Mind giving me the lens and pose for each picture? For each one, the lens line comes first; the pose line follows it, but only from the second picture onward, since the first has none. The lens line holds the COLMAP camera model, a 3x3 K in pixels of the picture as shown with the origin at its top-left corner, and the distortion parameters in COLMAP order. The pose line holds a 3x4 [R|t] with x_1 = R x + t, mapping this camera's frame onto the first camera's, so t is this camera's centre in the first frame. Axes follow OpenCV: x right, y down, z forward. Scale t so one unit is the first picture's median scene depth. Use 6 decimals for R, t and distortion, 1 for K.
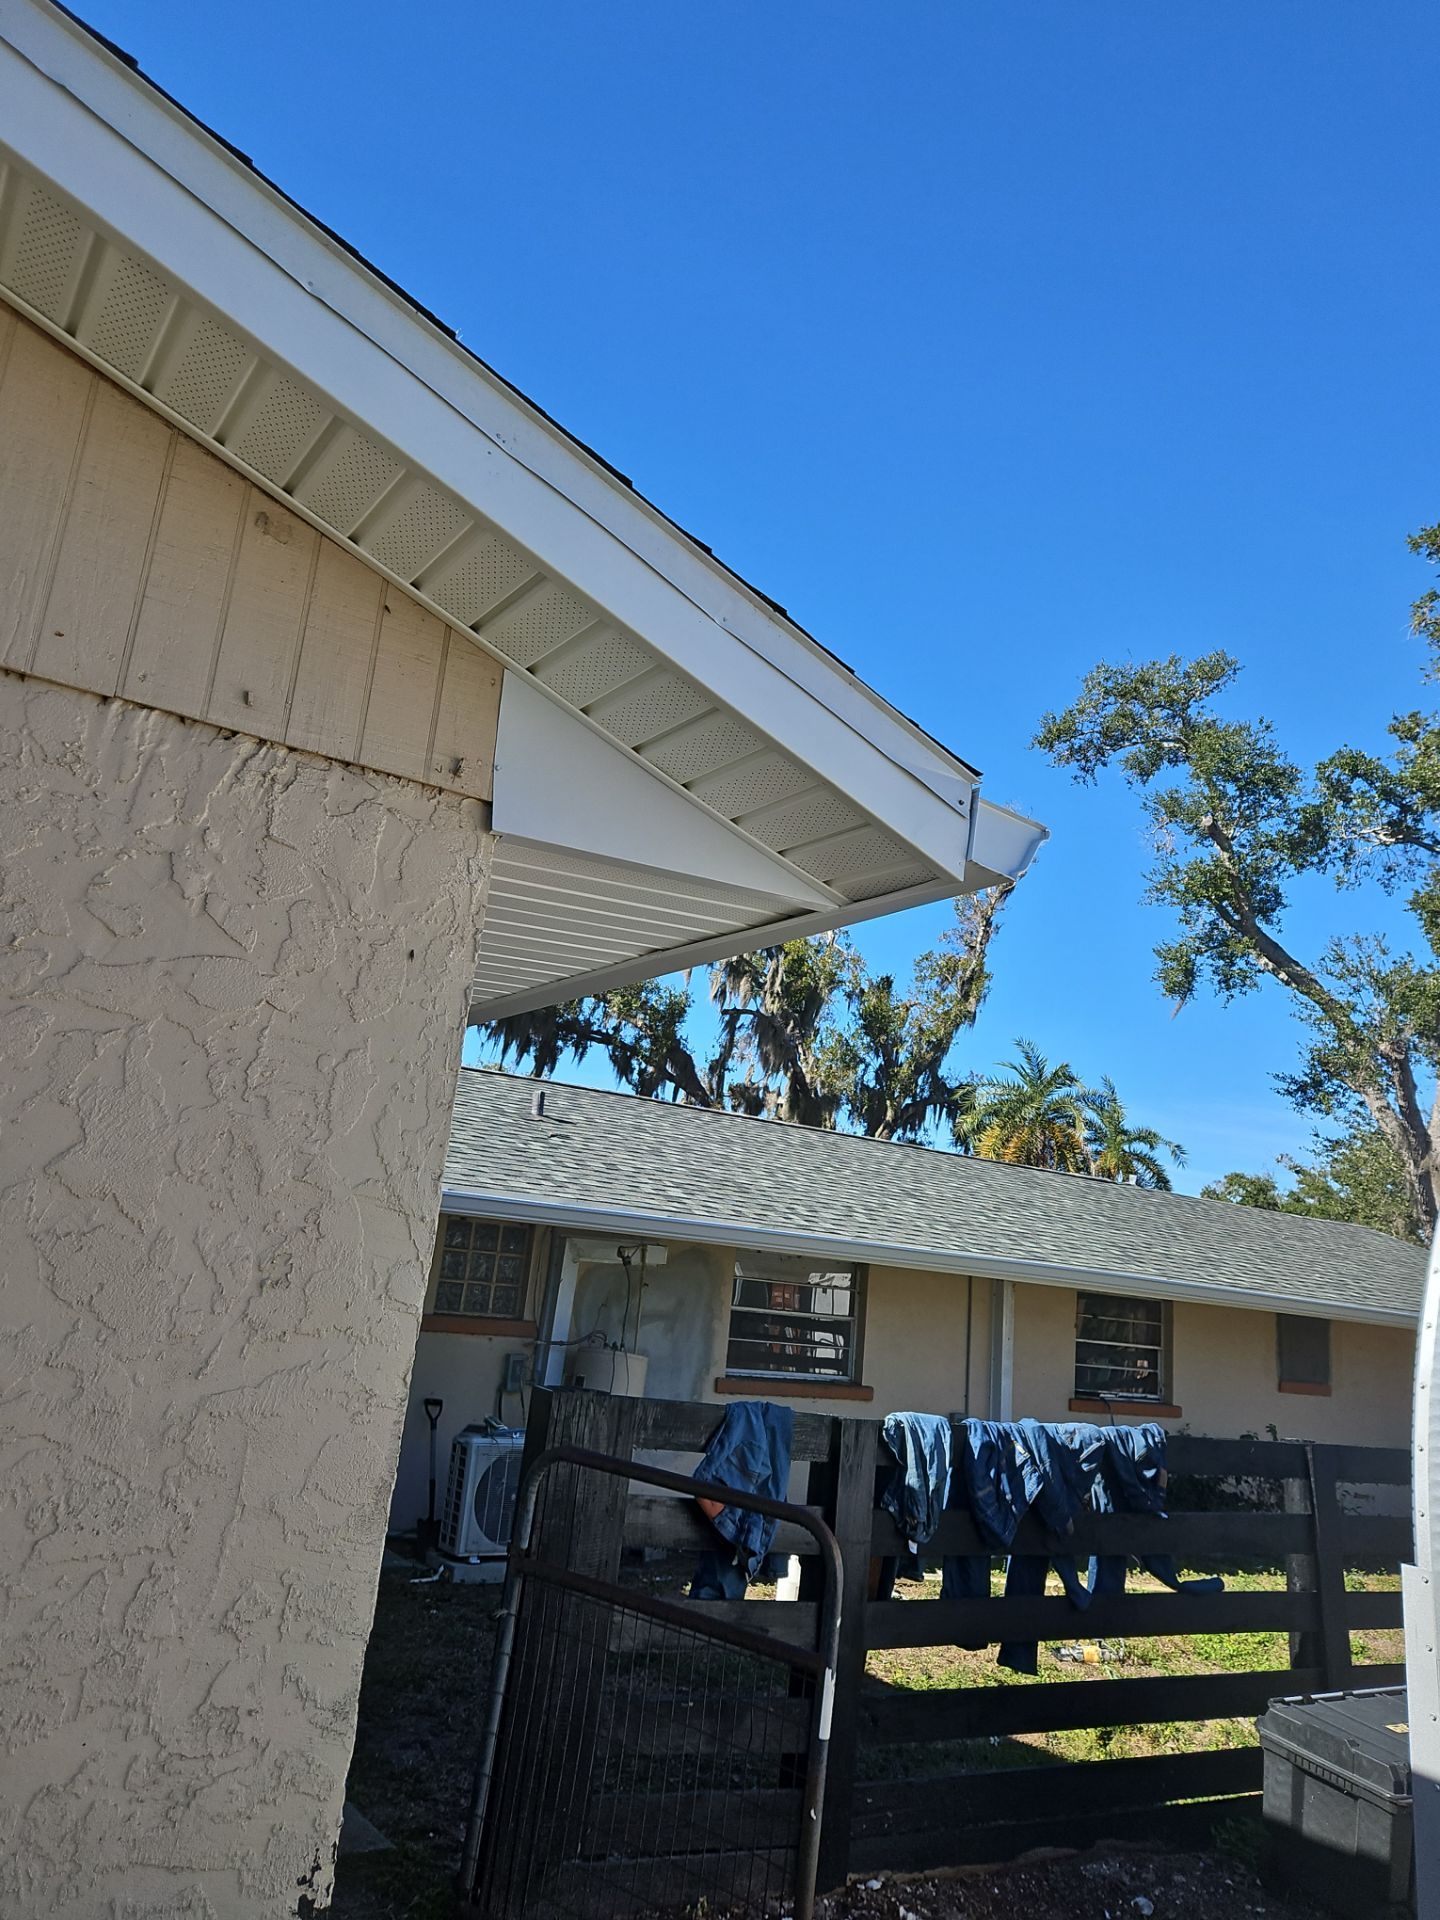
lens RADIAL K [[1377.4, 0, 743.6], [0, 1377.4, 918.3], [0, 0, 1]] dist [0.087010, -0.065843]
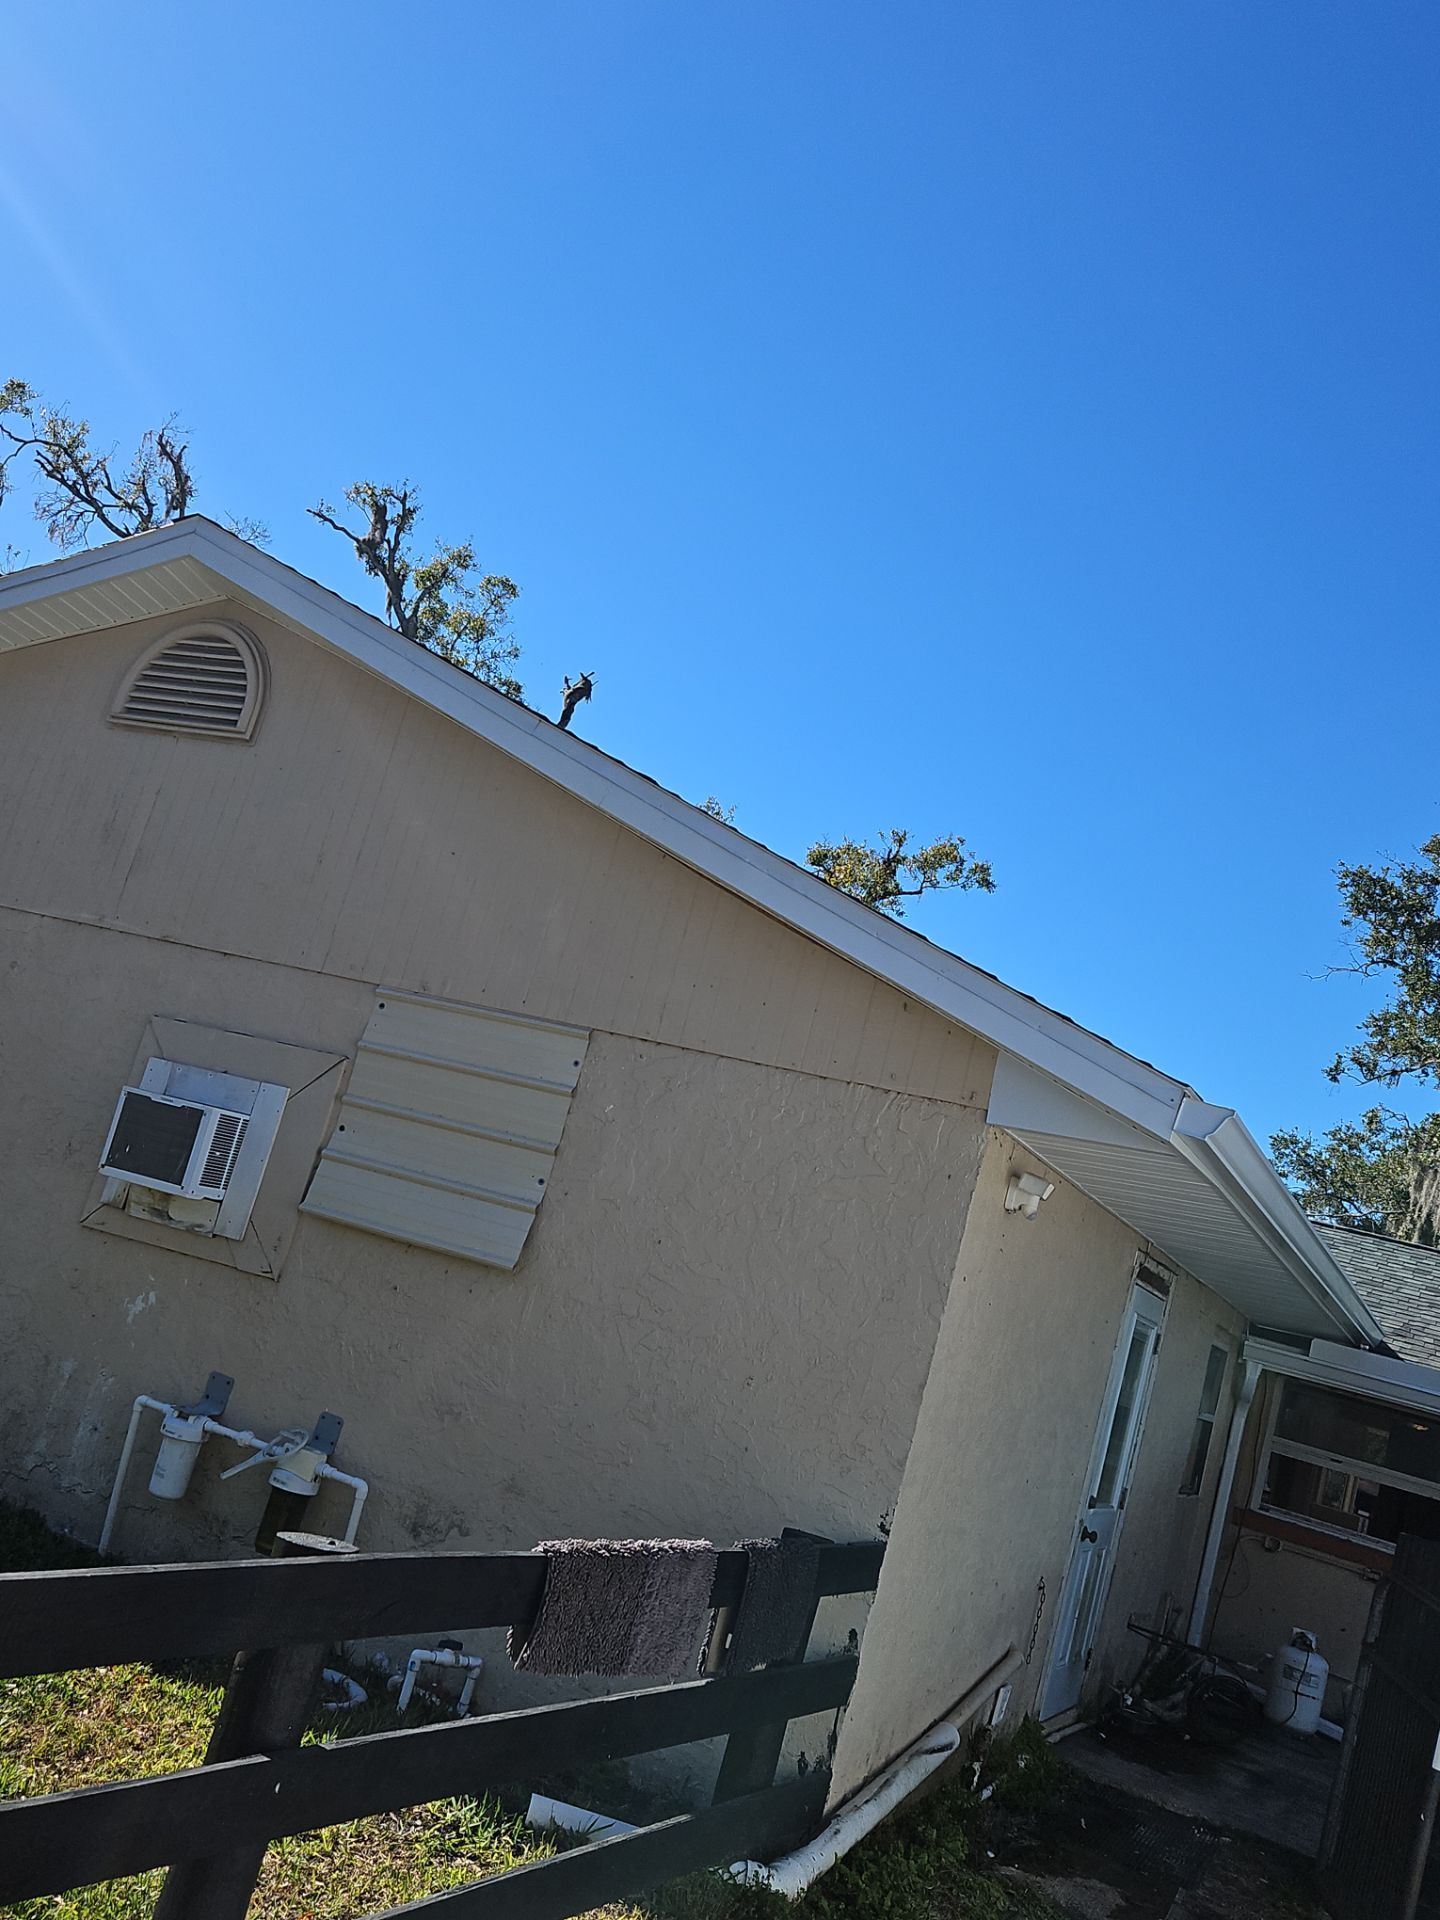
lens RADIAL K [[1716.5, 0, 720.0], [0, 1716.5, 960.0], [0, 0, 1]] dist [0.104042, -0.105232]
pose [[0.510951, -0.110882, -0.852428, 0.187217], [0.001522, 0.991761, -0.128094, 0.003160], [0.859608, 0.064152, 0.506910, -0.077470]]
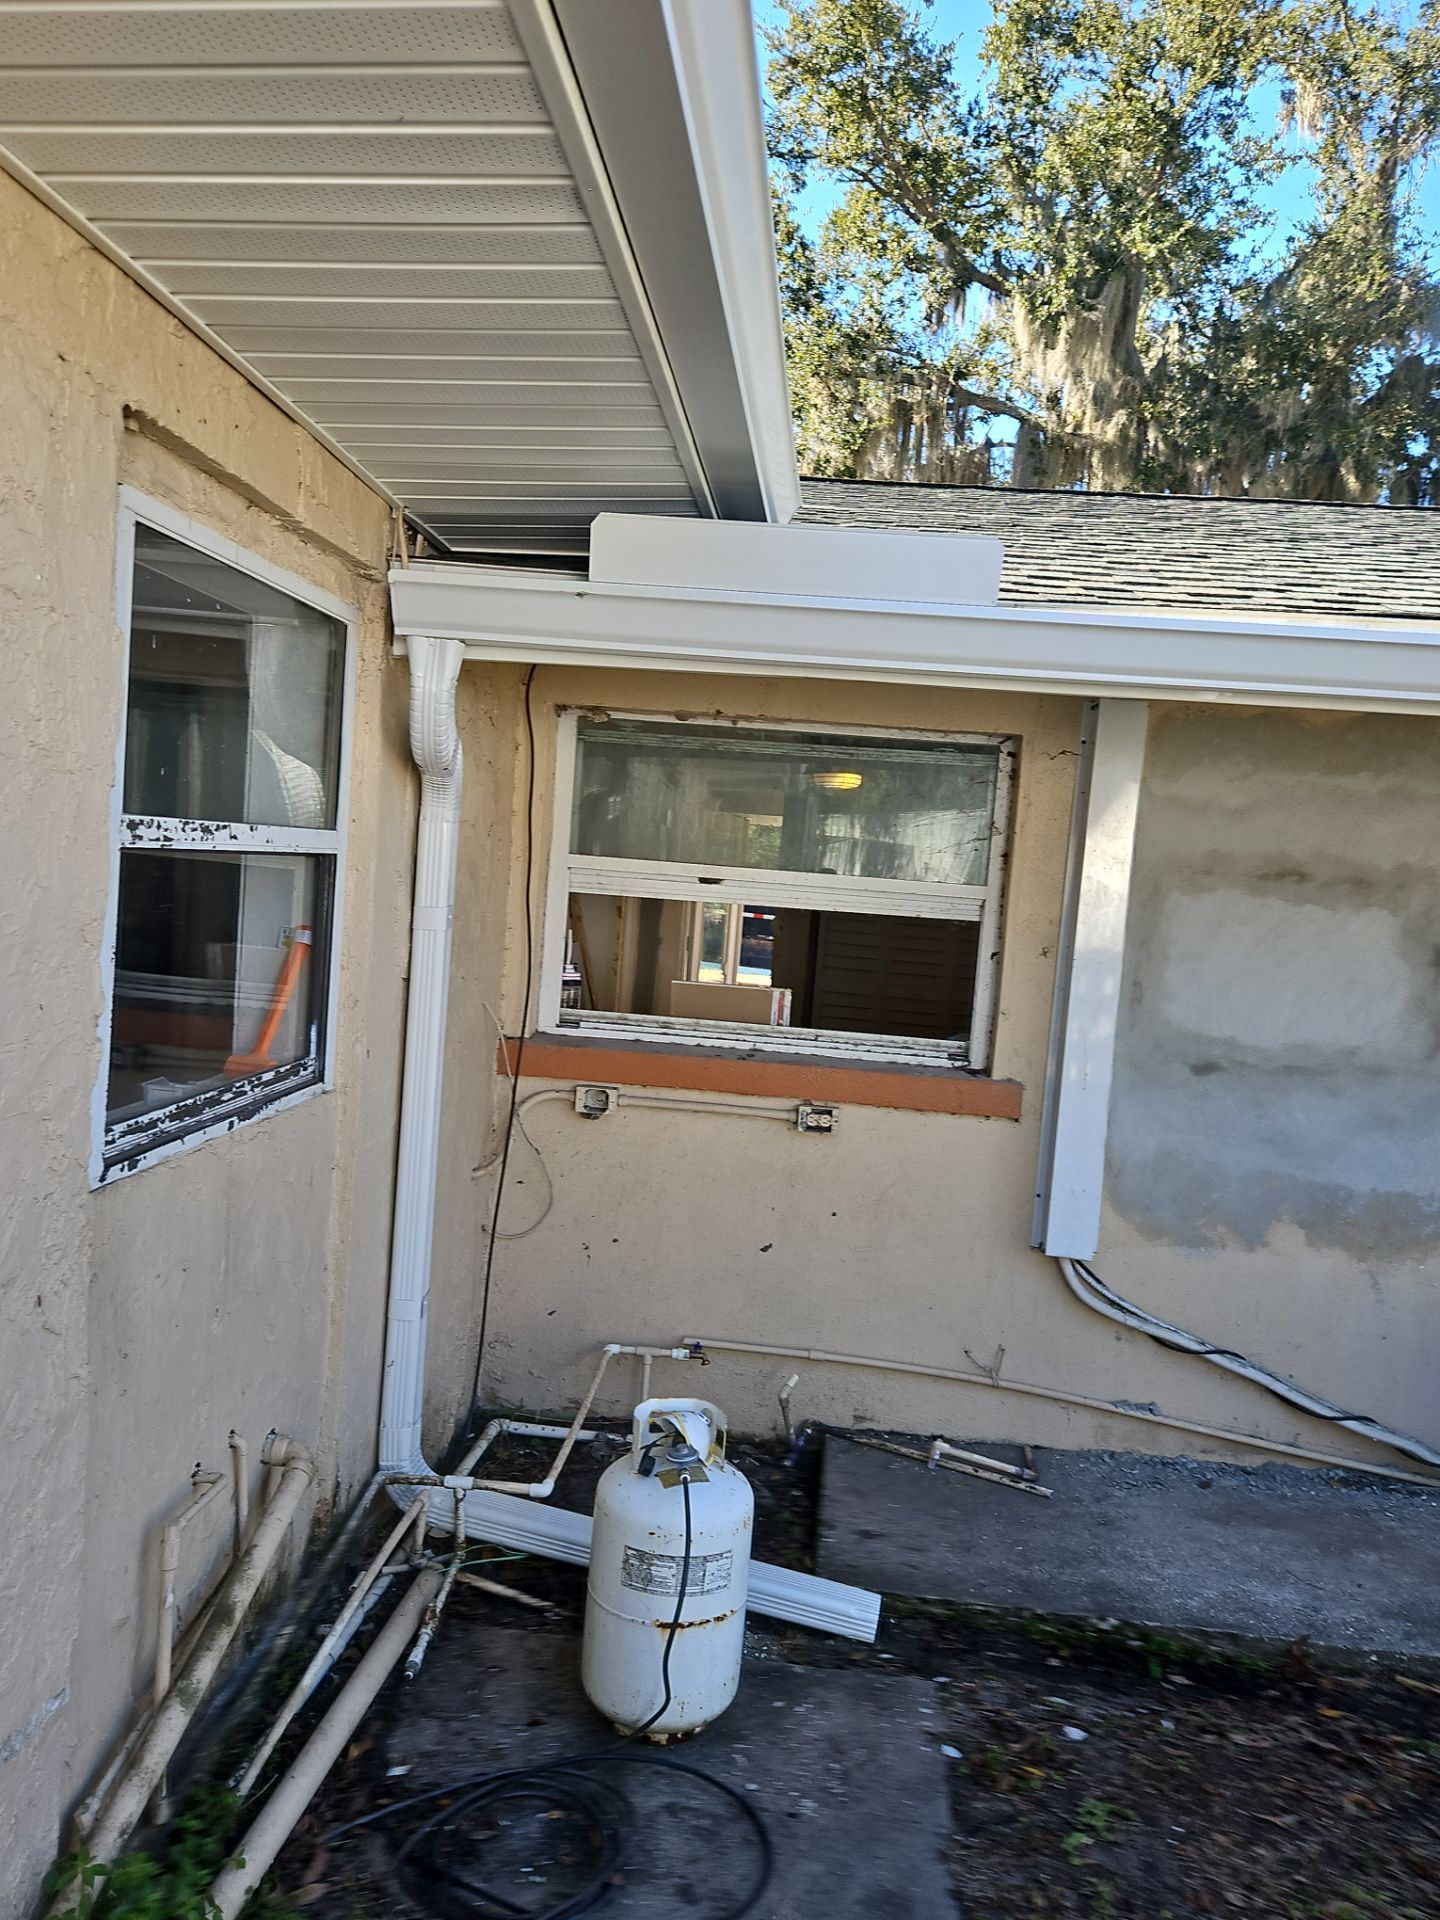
lens RADIAL K [[1384.7, 0, 720.0], [0, 1384.7, 960.0], [0, 0, 1]] dist [0.036733, -0.003824]
pose [[0.768126, 0.011453, -0.640197, -0.067584], [0.163377, 0.963239, 0.213256, 0.057723], [0.619105, -0.268401, 0.738018, 0.224603]]
